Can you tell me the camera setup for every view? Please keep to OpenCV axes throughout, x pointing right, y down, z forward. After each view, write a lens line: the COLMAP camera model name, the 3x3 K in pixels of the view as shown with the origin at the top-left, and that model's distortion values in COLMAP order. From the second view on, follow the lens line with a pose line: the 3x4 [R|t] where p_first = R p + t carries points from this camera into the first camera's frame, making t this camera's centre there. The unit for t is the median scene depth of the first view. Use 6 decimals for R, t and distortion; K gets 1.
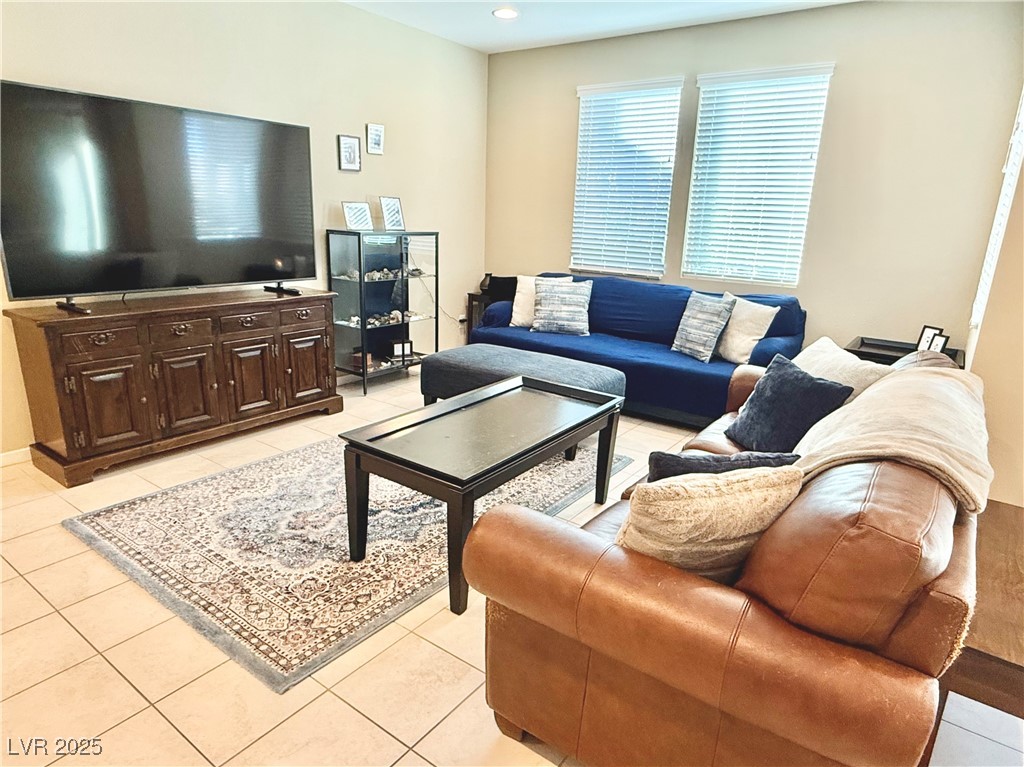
lens RADIAL K [[602.5, 0, 513.5], [0, 602.5, 392.2], [0, 0, 1]] dist [-0.001013, -0.001838]
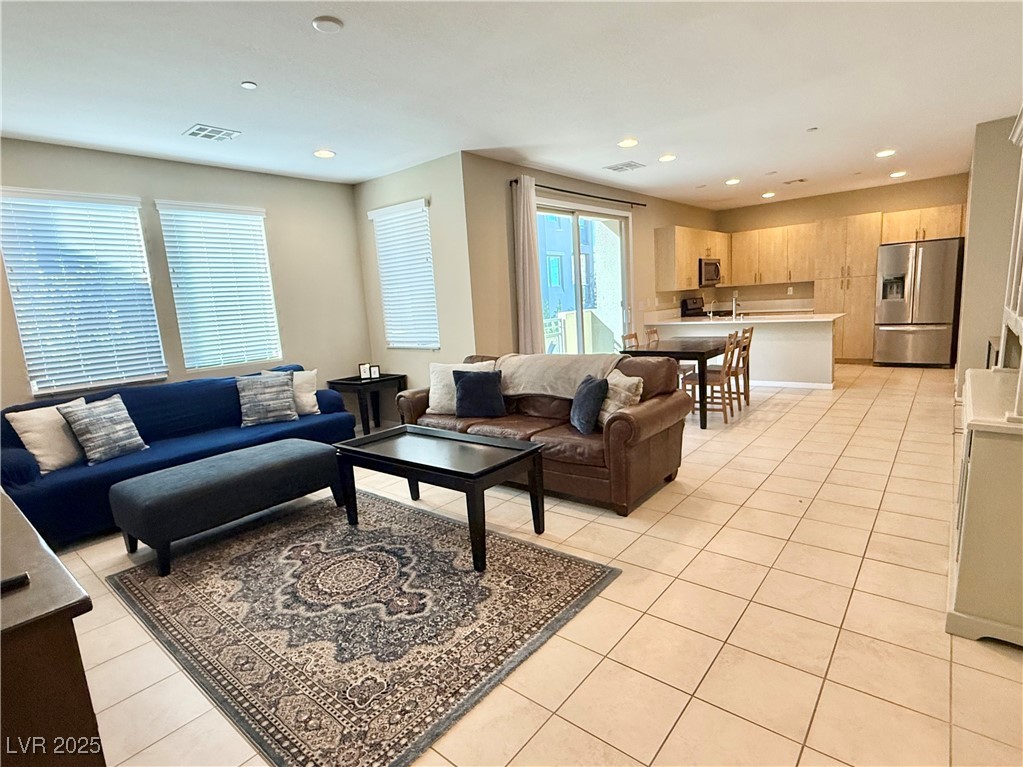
lens RADIAL K [[522.8, 0, 509.4], [0, 522.8, 386.7], [0, 0, 1]] dist [0.000231, 0.000036]
pose [[0.069527, -0.203063, 0.976694, -0.655277], [0.350737, 0.921531, 0.166626, -0.126834], [-0.933890, 0.330978, 0.135293, 0.346103]]
